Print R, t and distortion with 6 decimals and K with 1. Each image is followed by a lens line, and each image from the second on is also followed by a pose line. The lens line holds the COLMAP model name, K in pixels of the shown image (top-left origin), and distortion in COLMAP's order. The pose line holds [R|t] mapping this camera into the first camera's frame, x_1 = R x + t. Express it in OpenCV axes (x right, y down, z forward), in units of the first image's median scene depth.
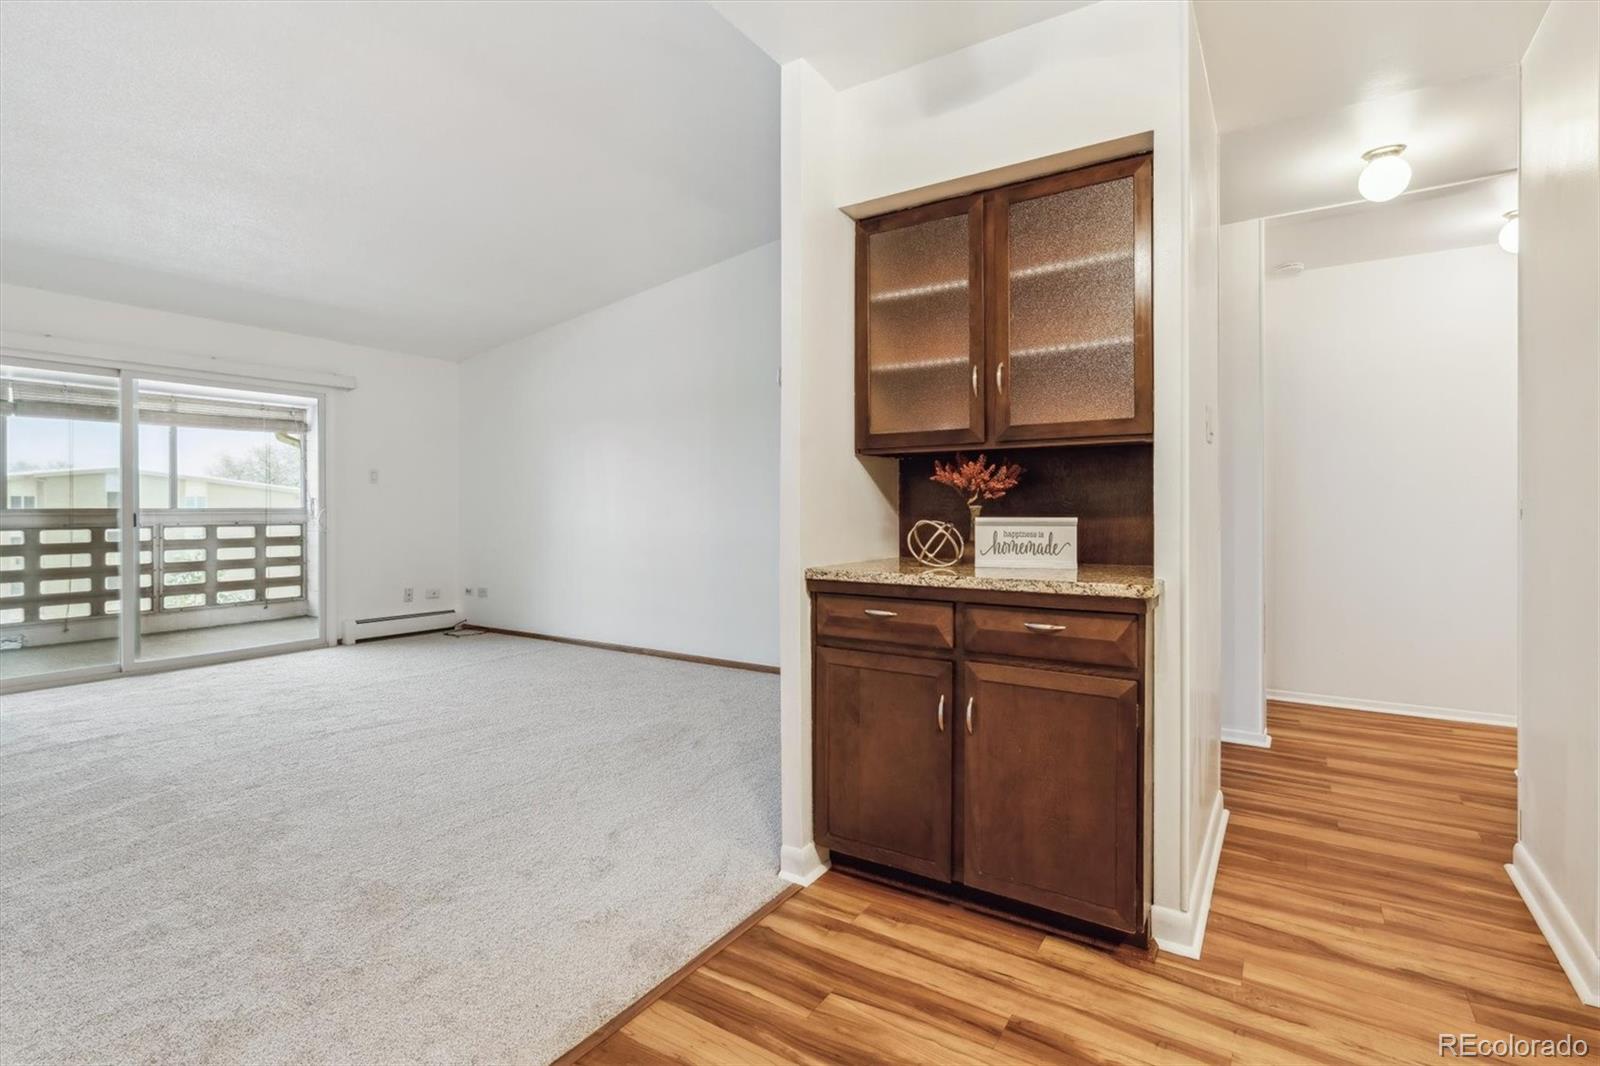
lens RADIAL K [[760.1, 0, 803.8], [0, 760.1, 515.5], [0, 0, 1]] dist [0.001563, -0.001656]
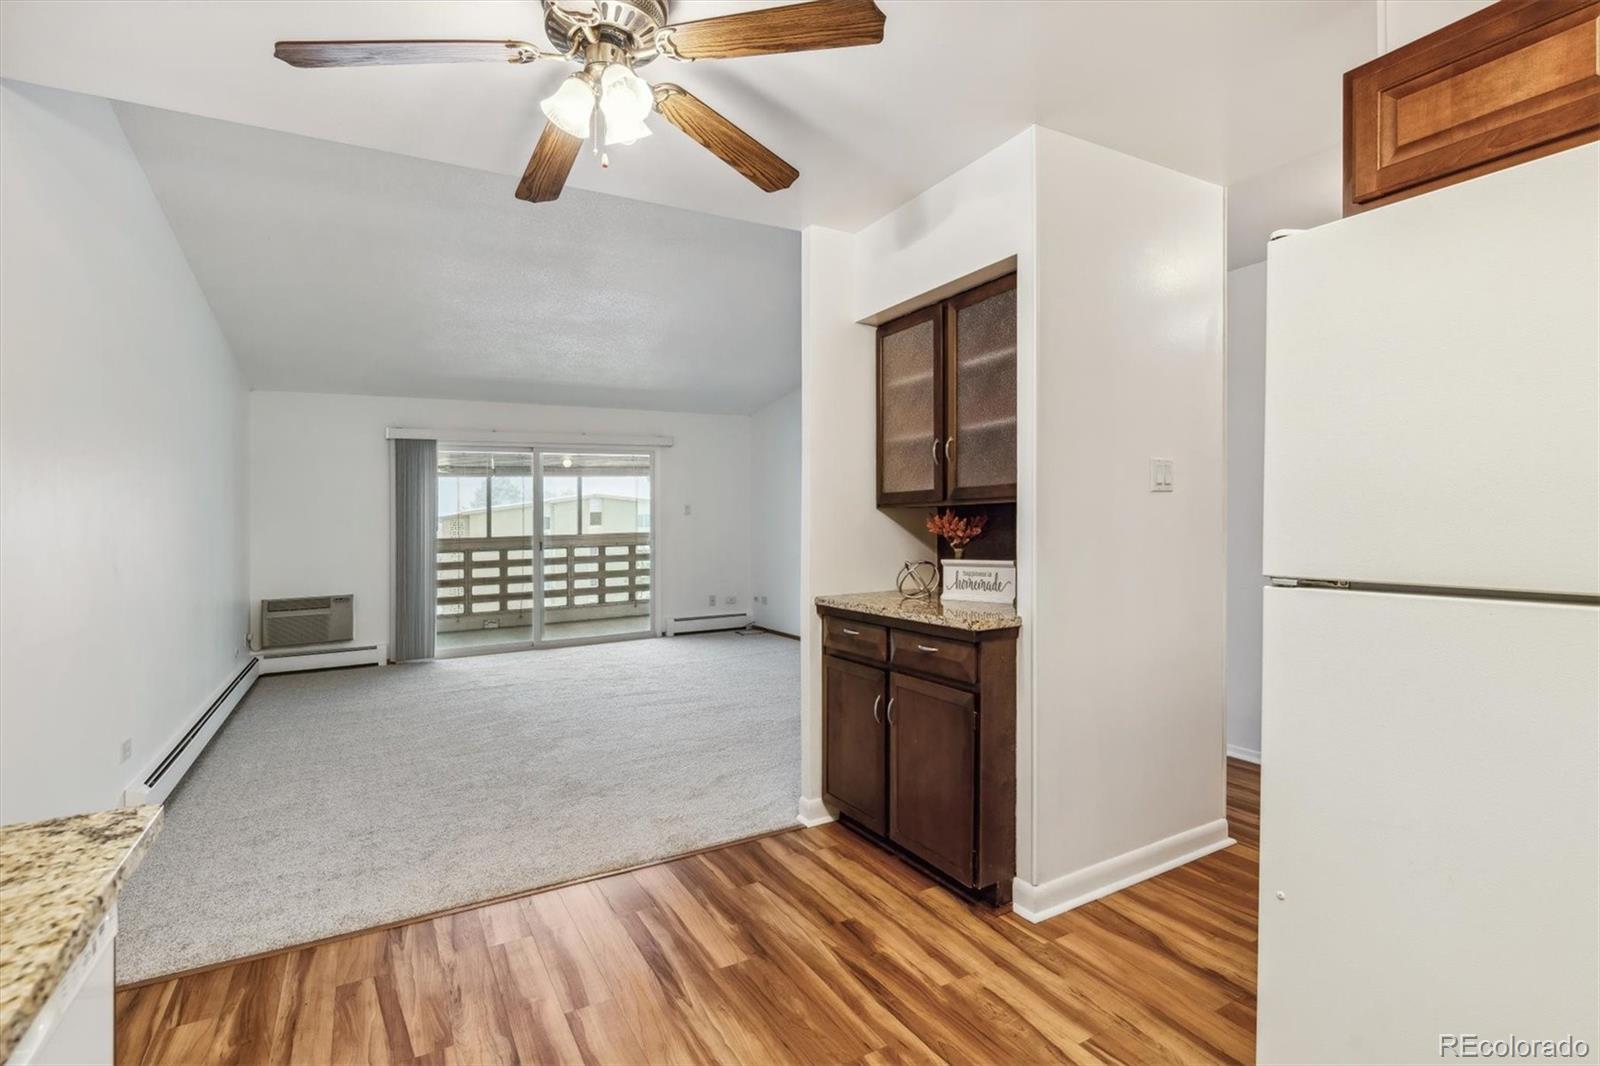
lens RADIAL K [[760.1, 0, 803.8], [0, 760.1, 515.5], [0, 0, 1]] dist [0.001563, -0.001656]
pose [[0.888336, -0.020085, -0.458755, 0.609206], [0.015608, 0.999786, -0.013548, -0.057752], [0.458929, 0.004875, 0.888459, -0.224798]]
